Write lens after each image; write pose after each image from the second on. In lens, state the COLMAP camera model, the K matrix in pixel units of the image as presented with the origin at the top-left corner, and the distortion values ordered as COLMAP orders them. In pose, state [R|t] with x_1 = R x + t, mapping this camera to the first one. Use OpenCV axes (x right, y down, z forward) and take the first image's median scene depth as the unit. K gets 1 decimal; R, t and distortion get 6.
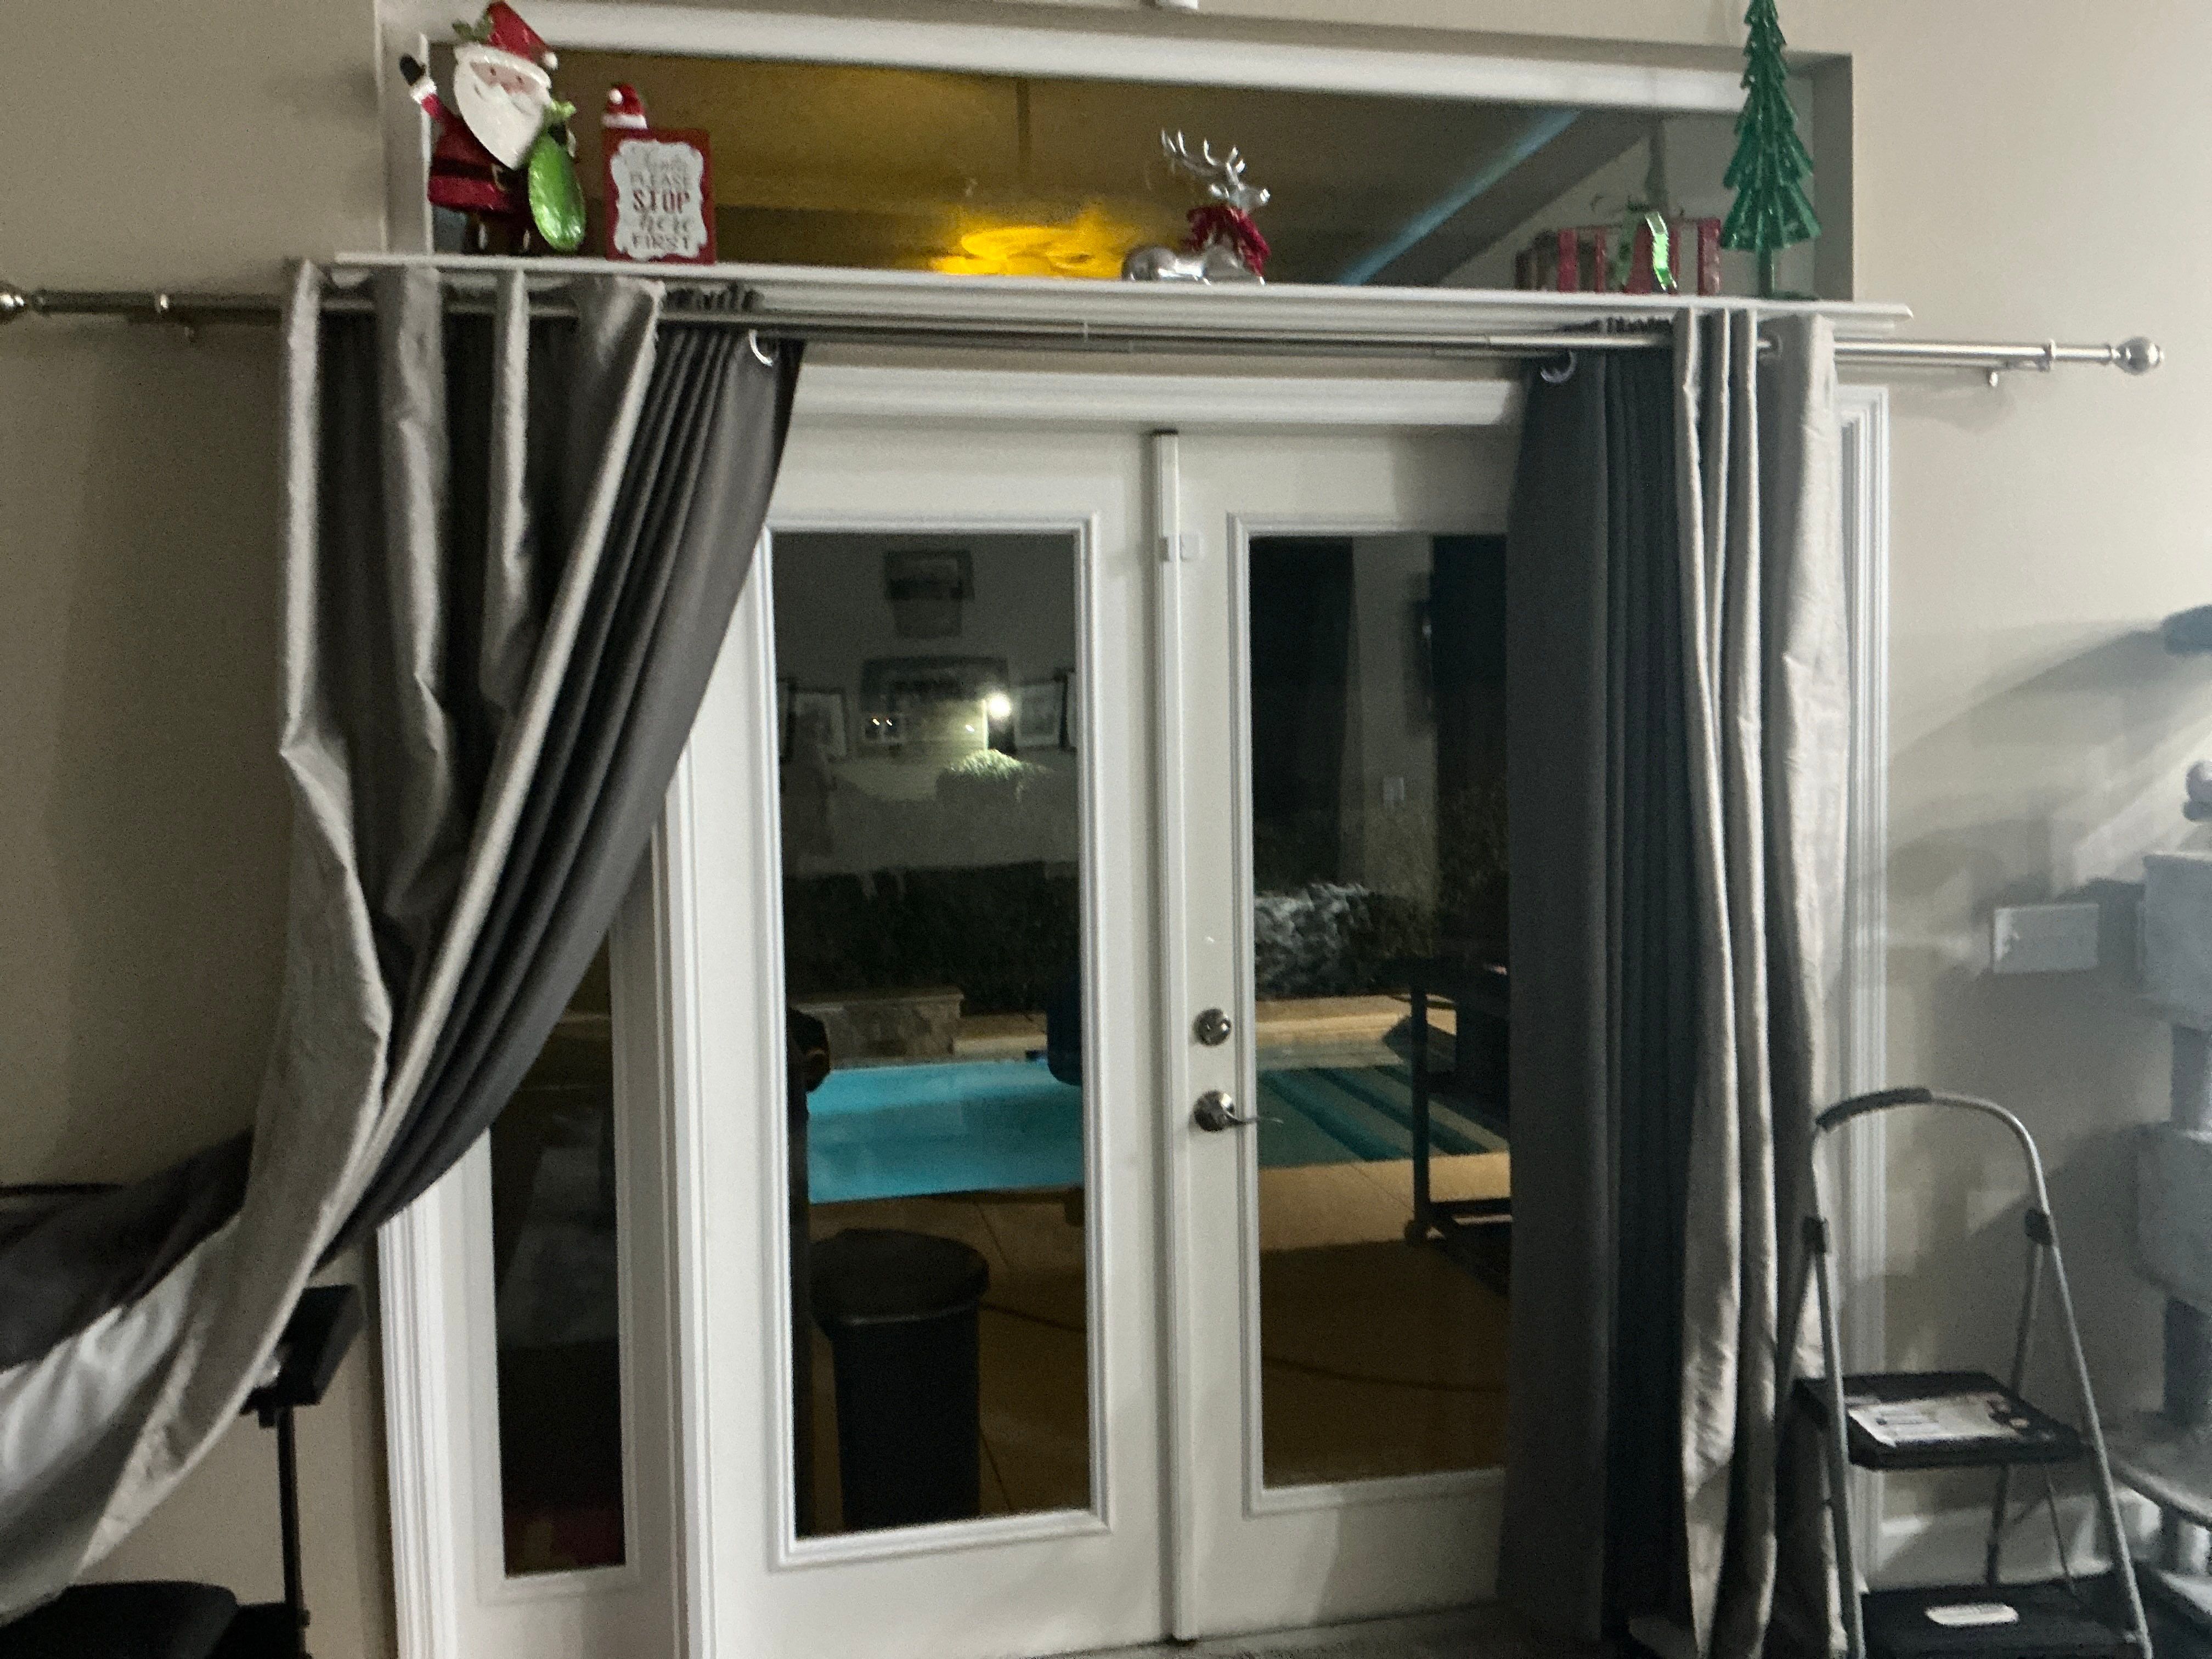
lens RADIAL K [[1932.2, 0, 1106.0], [0, 1932.2, 829.5], [0, 0, 1]] dist [0.009269, -0.086998]
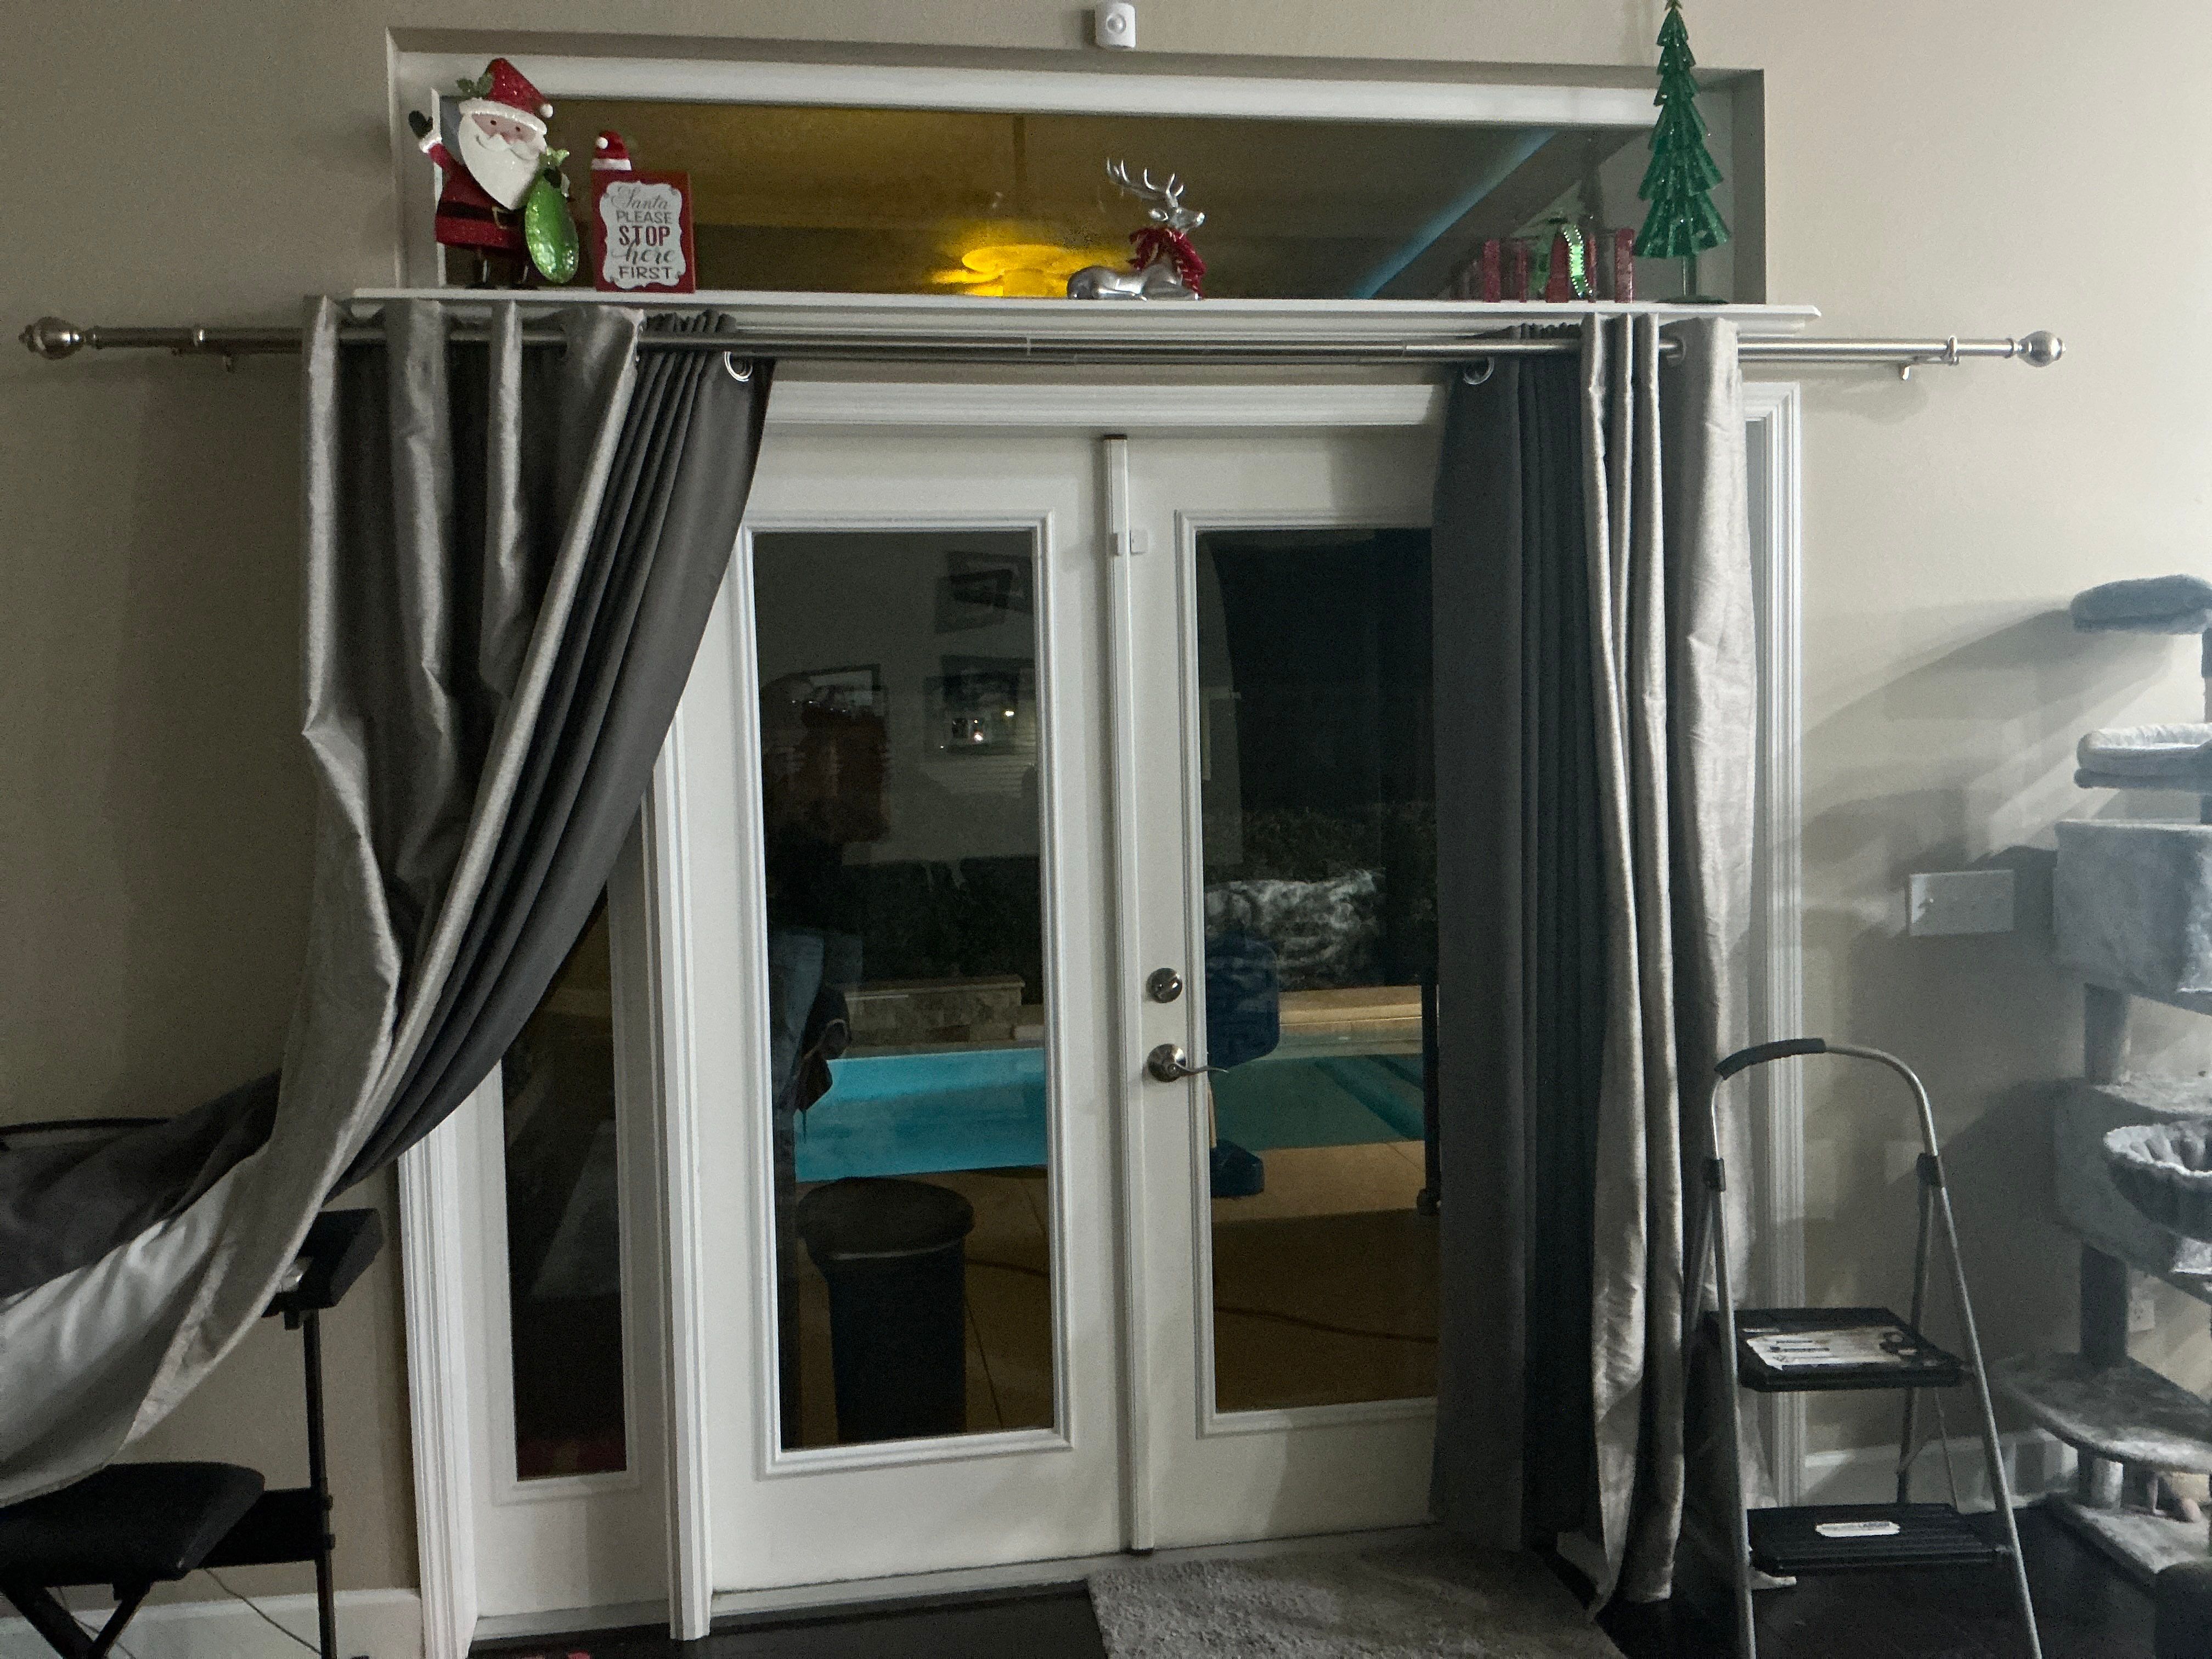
lens RADIAL K [[1932.2, 0, 1106.0], [0, 1932.2, 829.5], [0, 0, 1]] dist [0.009269, -0.086998]
pose [[0.998706, -0.004871, -0.050620, 0.082323], [0.004898, 0.999988, 0.000407, 0.015329], [0.050618, -0.000654, 0.998718, -0.087994]]
